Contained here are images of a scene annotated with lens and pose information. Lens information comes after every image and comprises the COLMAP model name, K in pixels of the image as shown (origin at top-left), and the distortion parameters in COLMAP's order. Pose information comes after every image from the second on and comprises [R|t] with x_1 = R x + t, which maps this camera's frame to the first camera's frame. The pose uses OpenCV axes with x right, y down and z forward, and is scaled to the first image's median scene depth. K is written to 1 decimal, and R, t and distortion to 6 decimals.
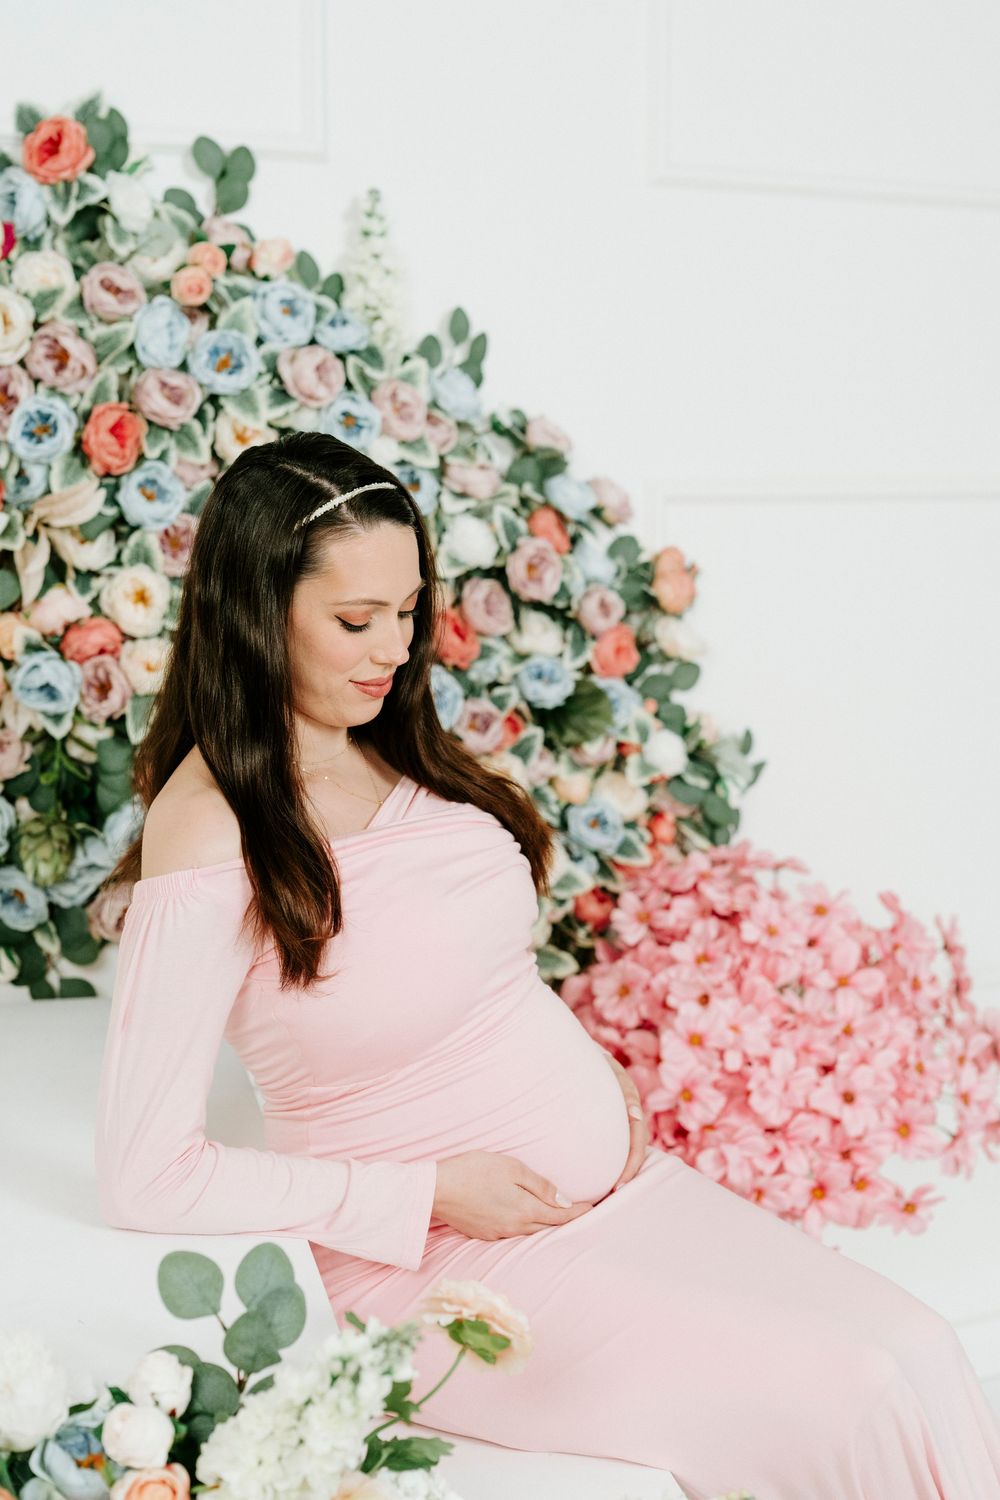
lens RADIAL K [[2264.2, 0, 457.7], [0, 2264.2, 693.6], [0, 0, 1]] dist [0.007680, 0.000000]
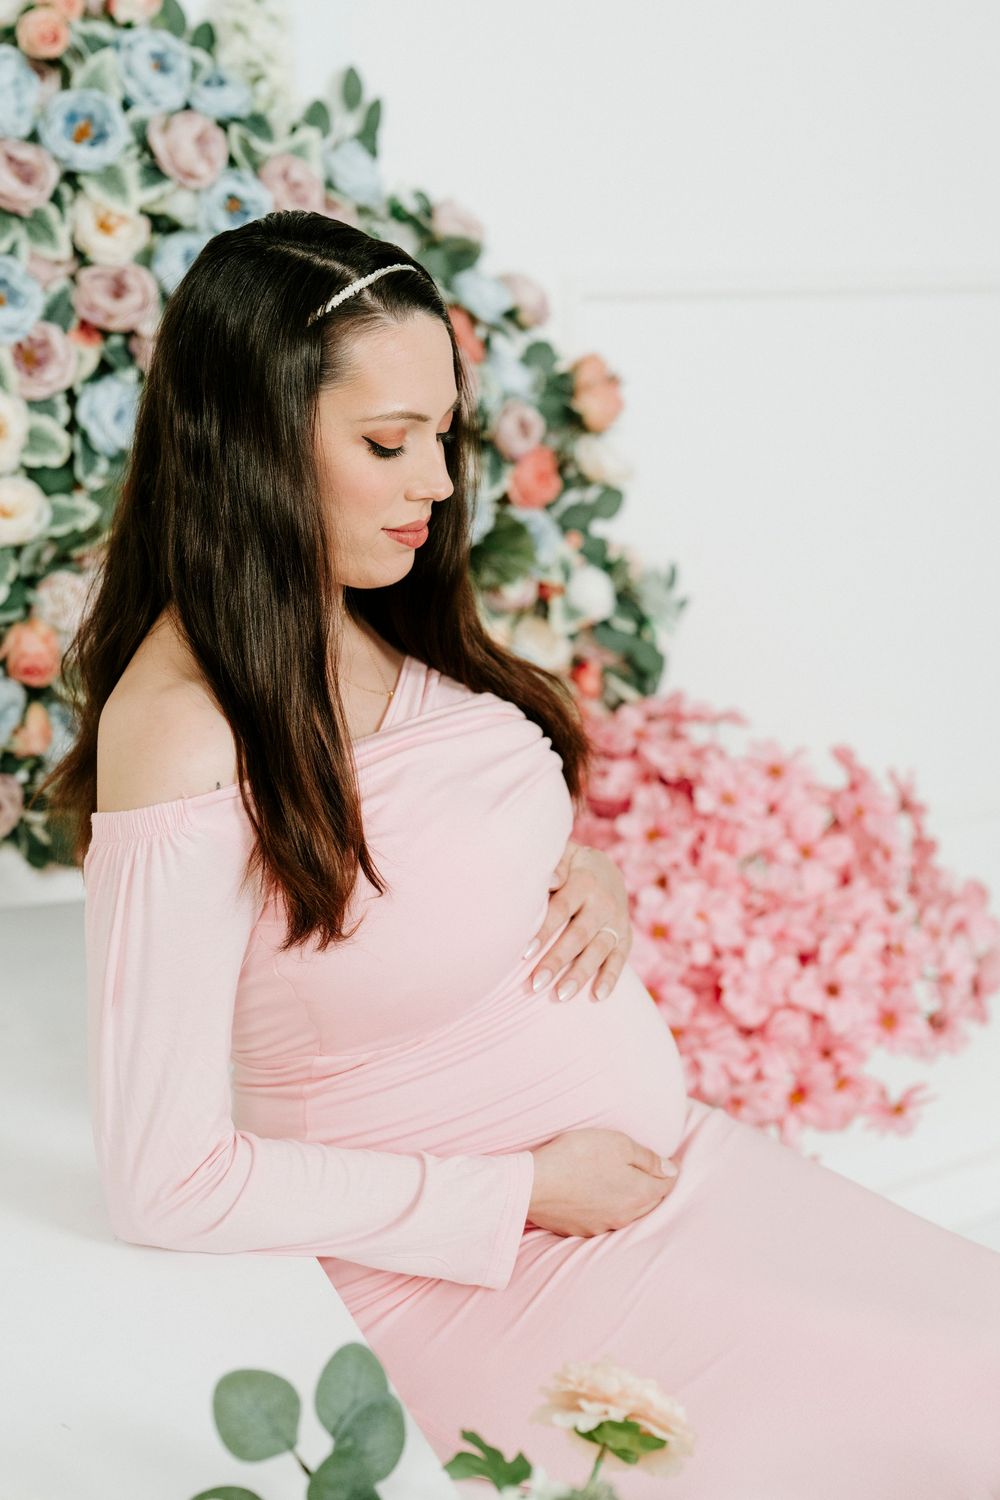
lens RADIAL K [[2264.2, 0, 459.2], [0, 2264.2, 729.8], [0, 0, 1]] dist [0.007680, 0.000000]
pose [[0.992170, -0.029886, 0.121263, -0.073114], [0.016656, 0.993936, 0.108687, -0.019322], [-0.123776, -0.105817, 0.986652, 0.160639]]
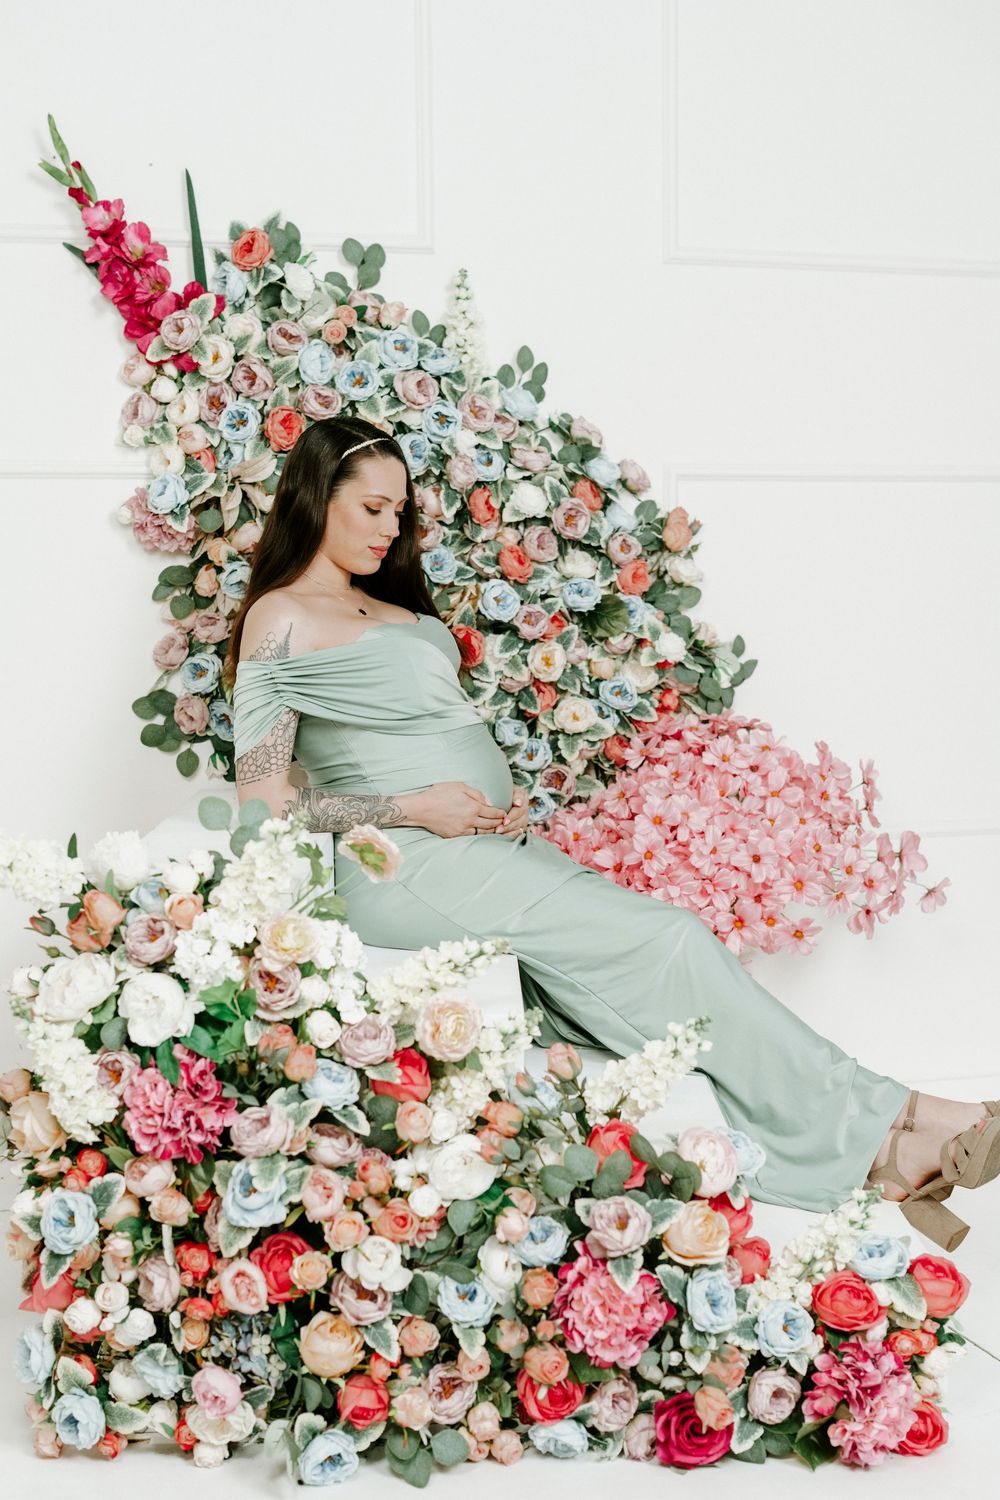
lens RADIAL K [[2059.8, 0, 429.7], [0, 2059.8, 699.3], [0, 0, 1]] dist [0.005684, 0.000000]
pose [[0.982421, 0.007406, -0.186532, 0.209868], [-0.013117, 0.999482, -0.029398, 0.113536], [0.186218, 0.031328, 0.982009, -0.378729]]
